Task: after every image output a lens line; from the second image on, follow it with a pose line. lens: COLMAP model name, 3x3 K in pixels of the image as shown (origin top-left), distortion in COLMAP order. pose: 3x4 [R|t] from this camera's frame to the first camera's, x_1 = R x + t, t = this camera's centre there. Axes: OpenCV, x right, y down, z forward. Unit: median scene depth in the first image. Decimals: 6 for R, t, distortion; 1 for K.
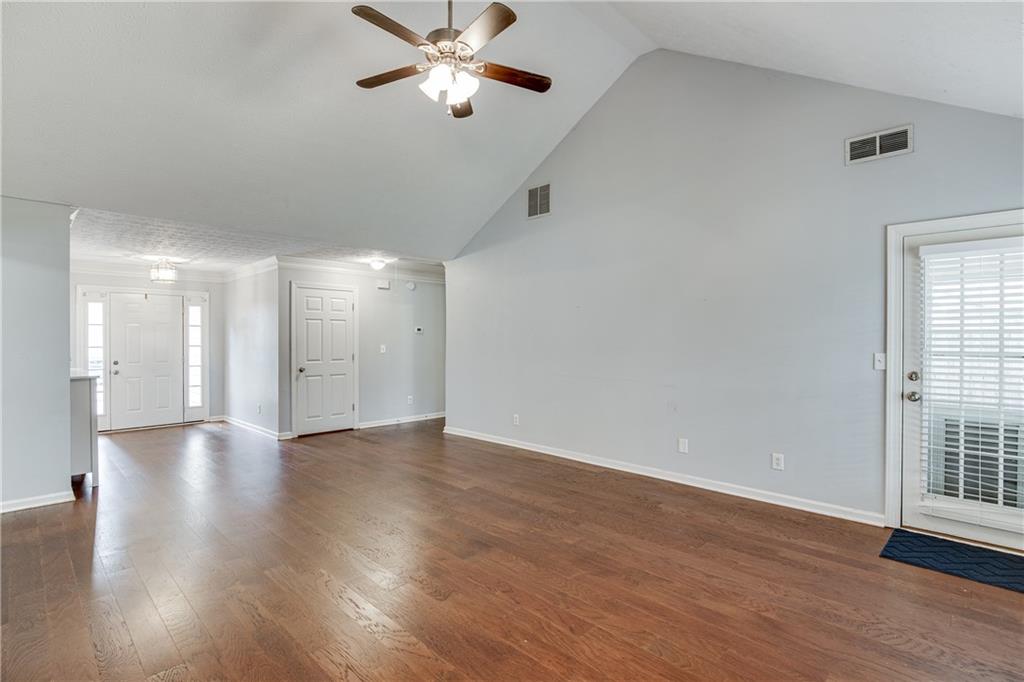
lens RADIAL K [[486.6, 0, 518.1], [0, 486.6, 339.4], [0, 0, 1]] dist [-0.014034, 0.000651]
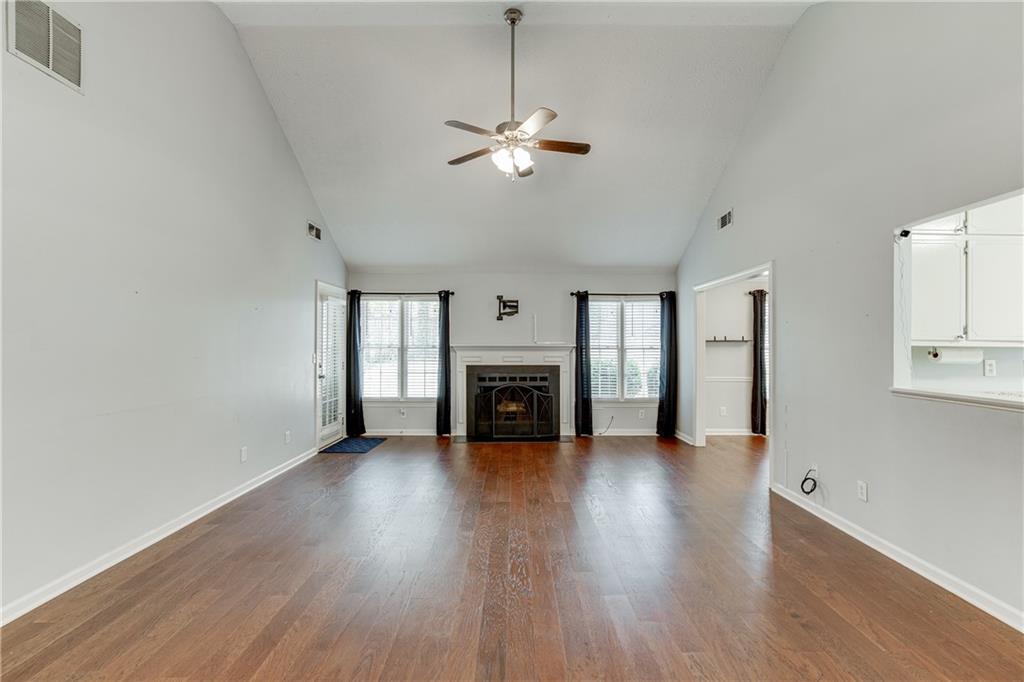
lens RADIAL K [[460.9, 0, 516.0], [0, 460.9, 340.1], [0, 0, 1]] dist [-0.008492, 0.003090]
pose [[-0.692317, 0.008174, 0.721547, -0.555233], [0.004048, 0.999964, -0.007444, -0.002100], [-0.721582, -0.002232, -0.692325, 0.971945]]
